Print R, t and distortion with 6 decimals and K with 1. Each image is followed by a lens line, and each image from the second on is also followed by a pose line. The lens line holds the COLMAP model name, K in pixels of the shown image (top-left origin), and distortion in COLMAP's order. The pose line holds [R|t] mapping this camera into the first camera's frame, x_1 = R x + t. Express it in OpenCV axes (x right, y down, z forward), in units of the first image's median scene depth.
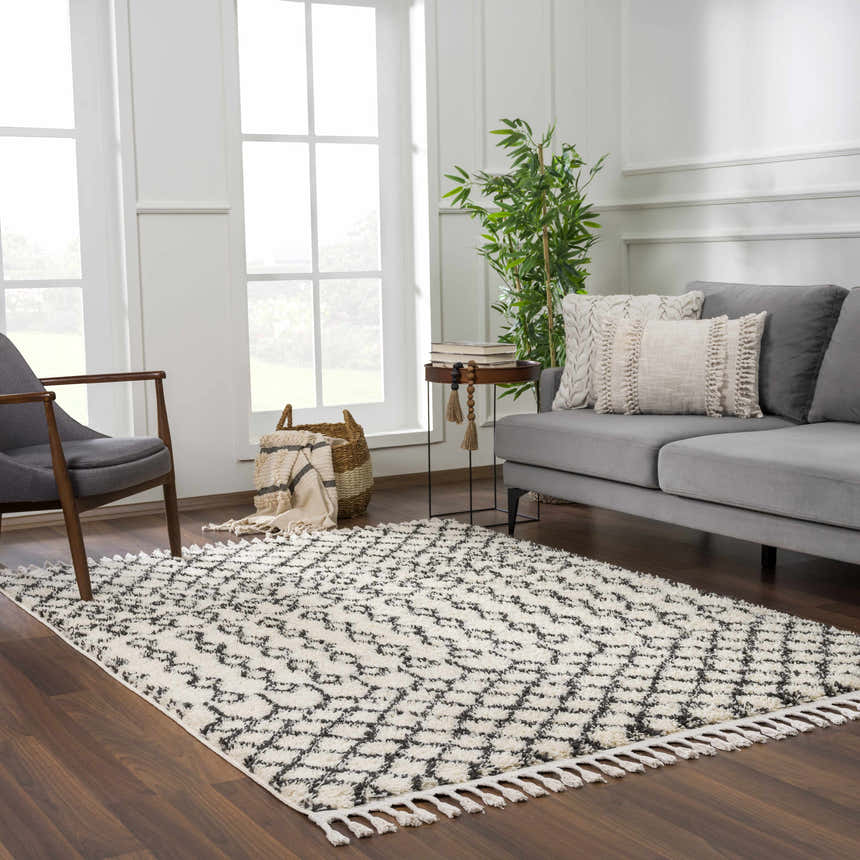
lens RADIAL K [[1573.9, 0, 430.0], [0, 1573.9, 430.0], [0, 0, 1]] dist [0.019446, 0.002026]
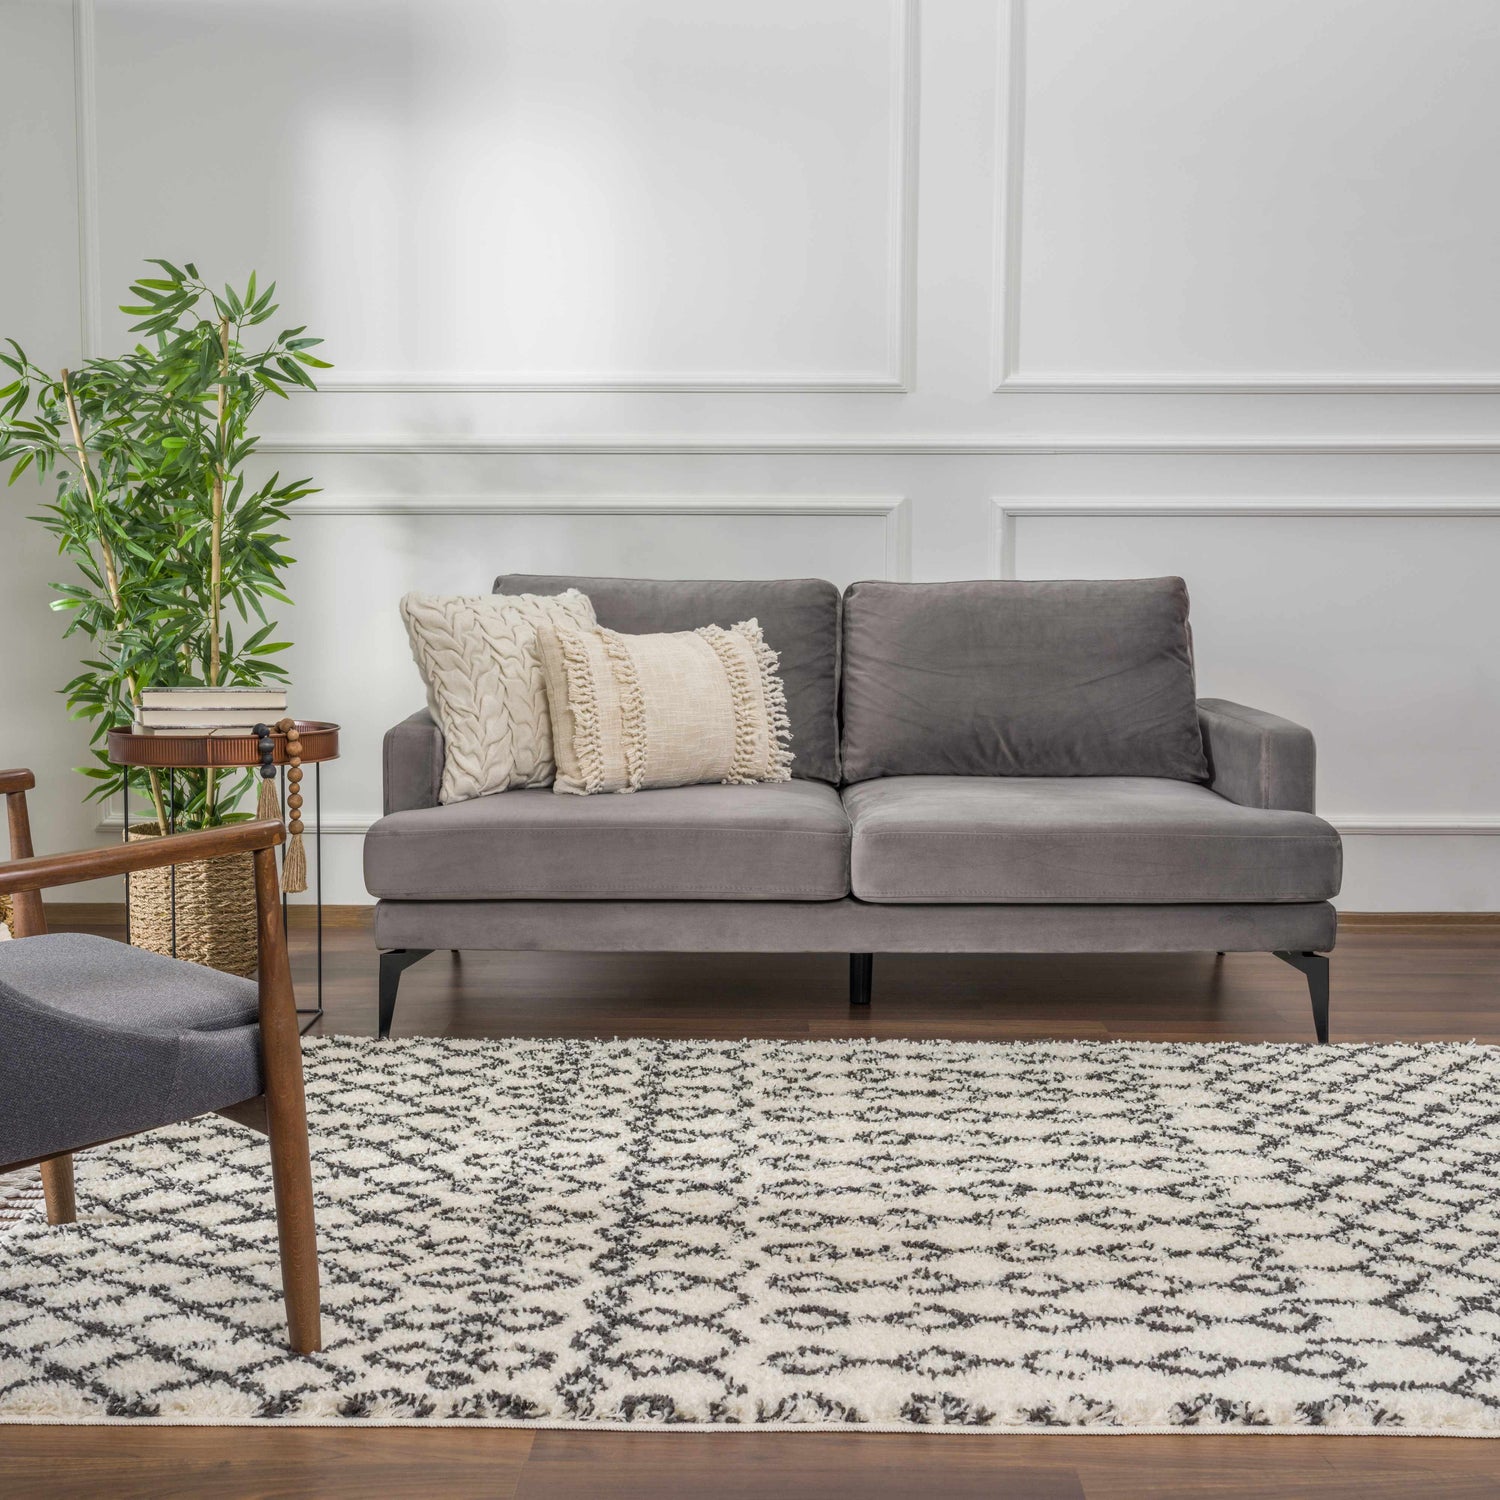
lens RADIAL K [[2083.6, 0, 854.2], [0, 2083.6, 750.7], [0, 0, 1]] dist [-0.014829, -0.033058]
pose [[0.478105, -0.056687, 0.876471, -0.622393], [0.085852, 0.996153, 0.017597, -0.038308], [-0.874097, 0.066833, 0.481132, 0.653765]]
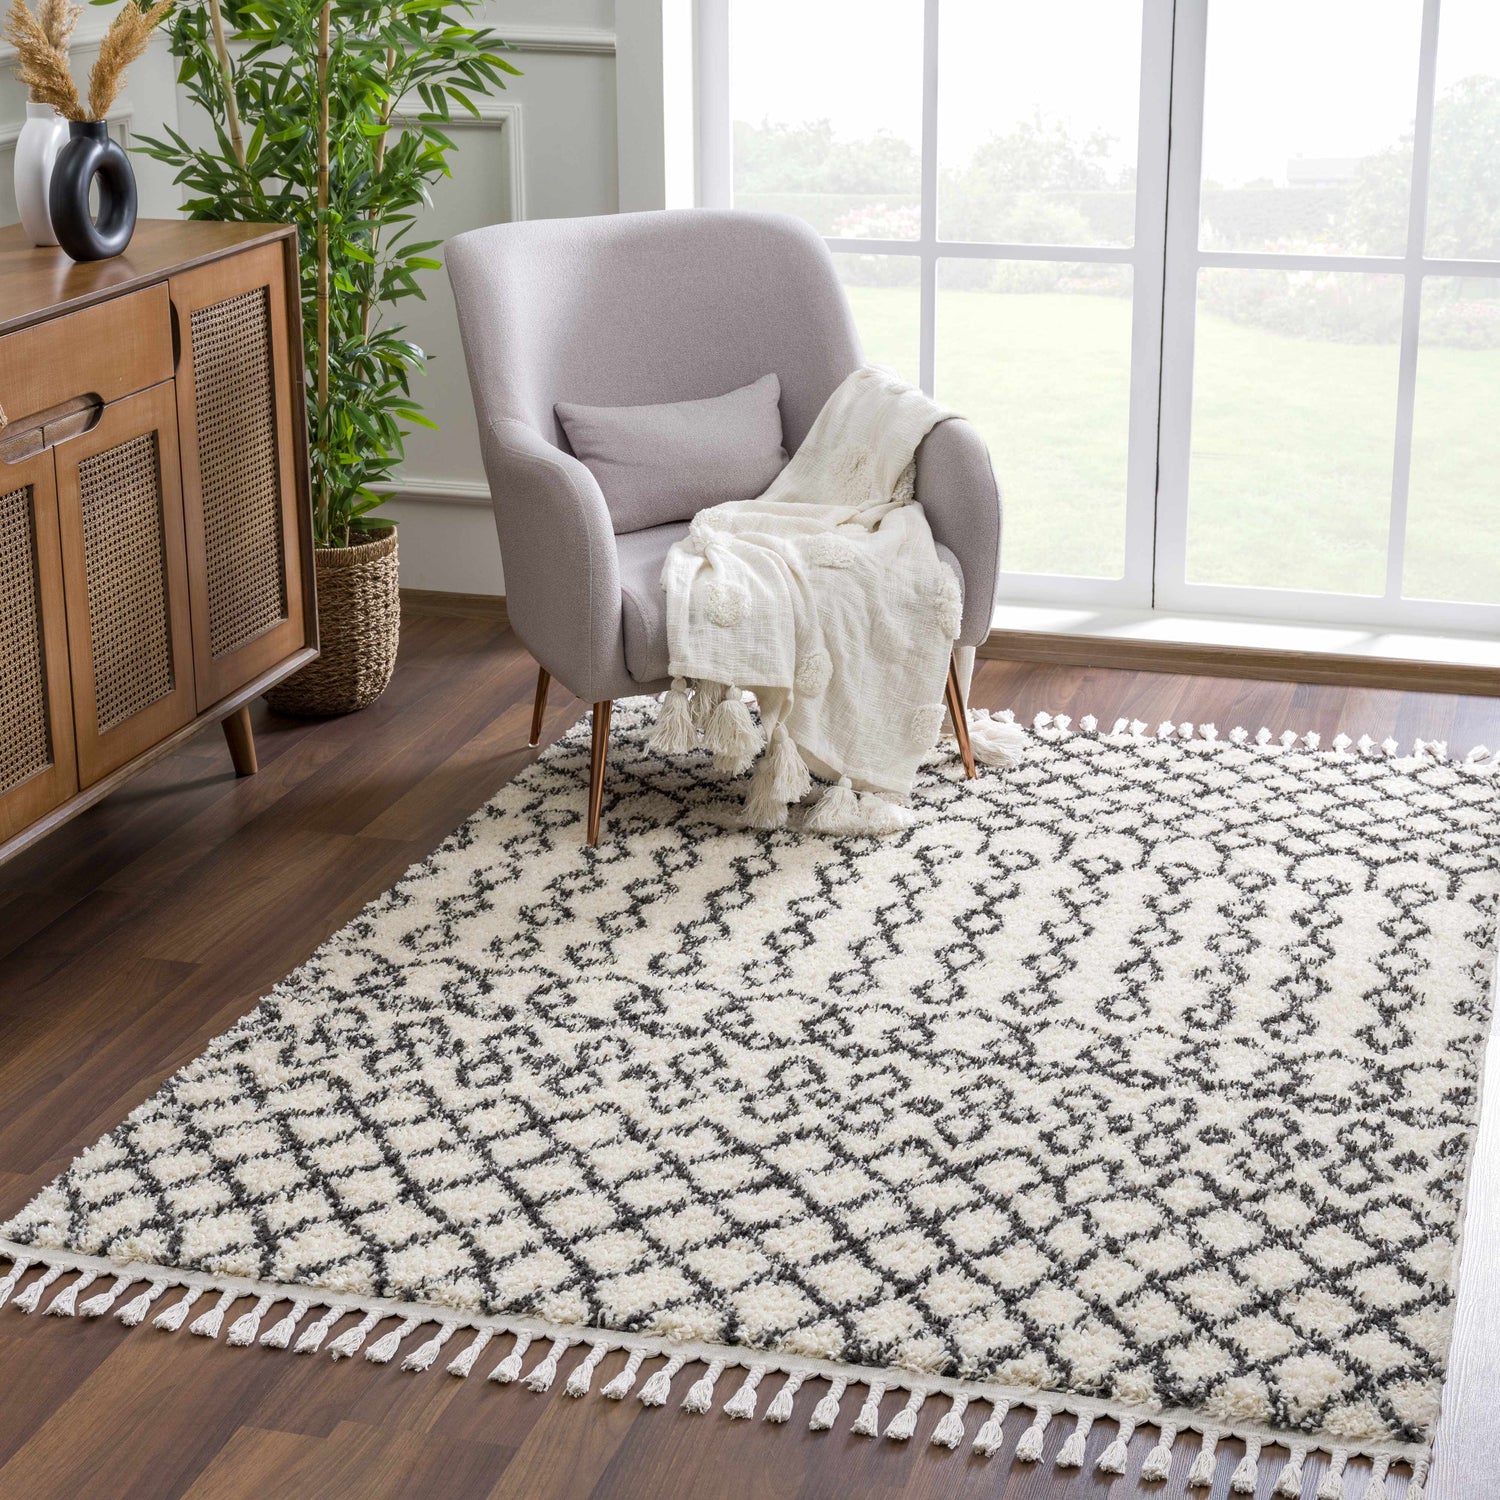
lens RADIAL K [[2745.2, 0, 750.0], [0, 2745.2, 750.0], [0, 0, 1]] dist [0.019446, 0.002026]
pose [[-0.687188, -0.209090, 0.695740, -0.629242], [0.104373, 0.919336, 0.379377, -0.318769], [-0.718943, 0.333320, -0.609934, 1.589712]]
